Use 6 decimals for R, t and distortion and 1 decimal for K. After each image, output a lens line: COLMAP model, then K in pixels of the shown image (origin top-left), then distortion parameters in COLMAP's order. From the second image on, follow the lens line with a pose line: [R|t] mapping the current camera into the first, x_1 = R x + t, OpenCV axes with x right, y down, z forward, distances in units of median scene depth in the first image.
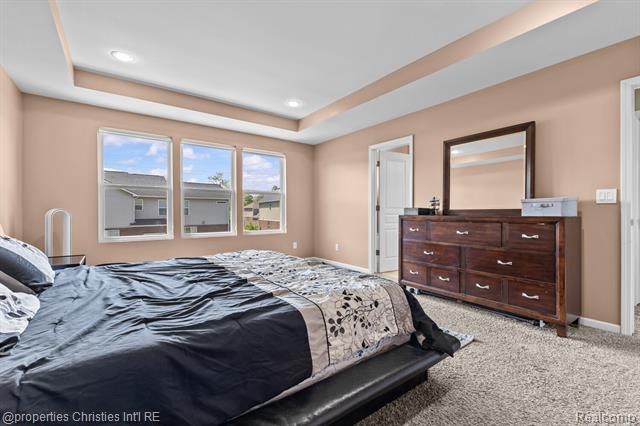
lens RADIAL K [[279.2, 0, 320.9], [0, 279.2, 215.2], [0, 0, 1]] dist [0.008285, -0.001947]
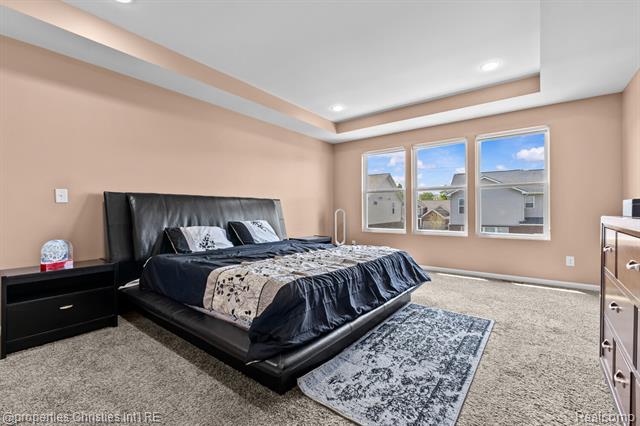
lens RADIAL K [[279.2, 0, 323.6], [0, 279.2, 213.4], [0, 0, 1]] dist [0.008285, -0.001947]
pose [[0.267069, 0.005554, -0.963661, 0.384202], [-0.005342, 0.999977, 0.004283, -0.000504], [0.963663, 0.004004, 0.267093, 0.271125]]
